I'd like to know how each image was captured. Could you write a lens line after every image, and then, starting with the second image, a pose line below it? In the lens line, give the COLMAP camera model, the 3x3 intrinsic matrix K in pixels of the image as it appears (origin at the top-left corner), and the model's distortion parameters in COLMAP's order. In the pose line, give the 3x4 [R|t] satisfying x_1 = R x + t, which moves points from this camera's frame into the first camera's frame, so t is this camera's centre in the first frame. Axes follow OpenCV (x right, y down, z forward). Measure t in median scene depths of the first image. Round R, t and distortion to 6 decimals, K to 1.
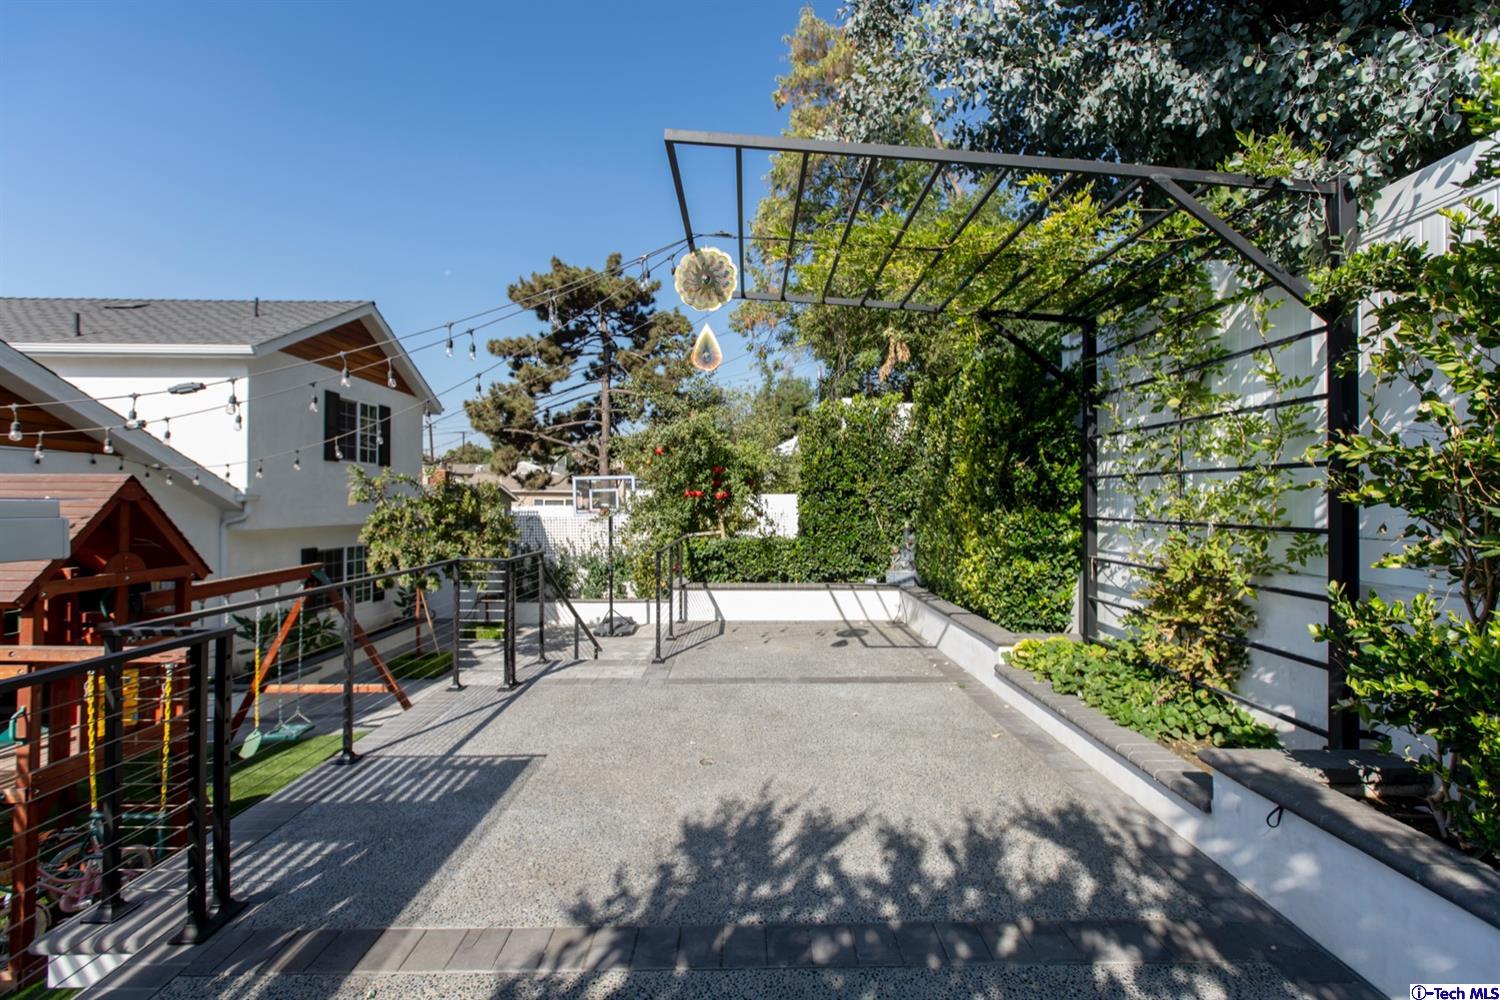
lens RADIAL K [[668.8, 0, 757.0], [0, 668.8, 504.1], [0, 0, 1]] dist [0.000679, -0.000671]
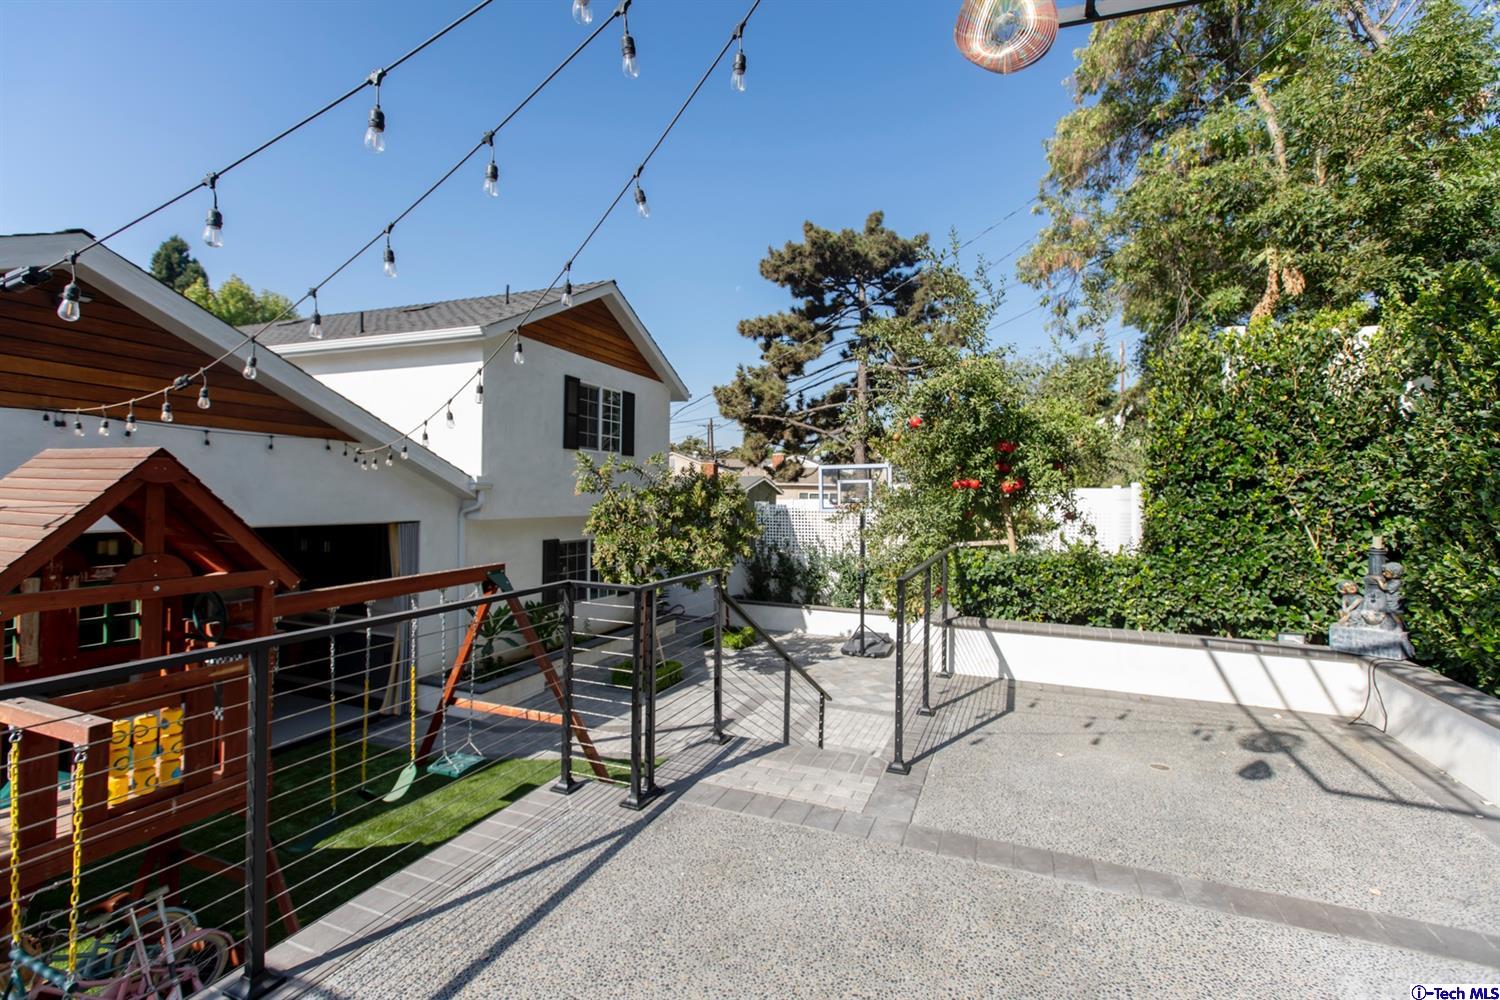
lens RADIAL K [[668.8, 0, 753.4], [0, 668.8, 491.8], [0, 0, 1]] dist [0.000679, -0.000671]
pose [[0.919173, 0.009578, -0.393737, -0.026744], [-0.013980, 0.999868, -0.008315, 0.000990], [0.393606, 0.013147, 0.919185, 0.298626]]
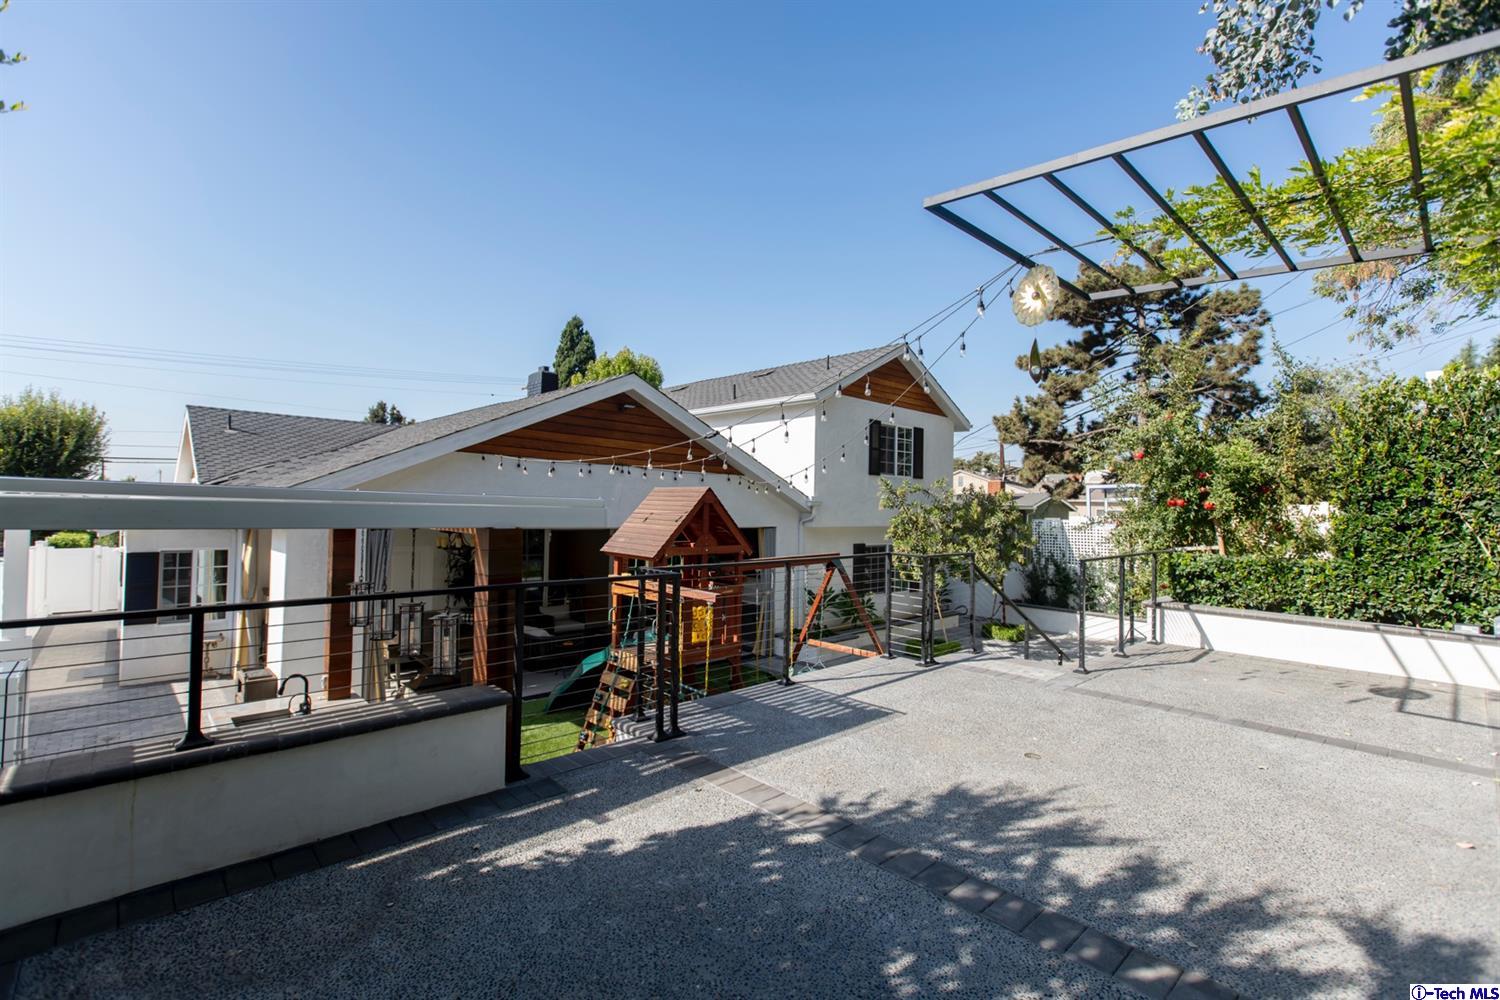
lens RADIAL K [[668.8, 0, 756.4], [0, 668.8, 495.3], [0, 0, 1]] dist [0.000679, -0.000671]
pose [[0.677611, -0.001750, -0.735419, 0.181138], [-0.019114, 0.999617, -0.019990, 0.003584], [0.735172, 0.027602, 0.677318, -0.015495]]
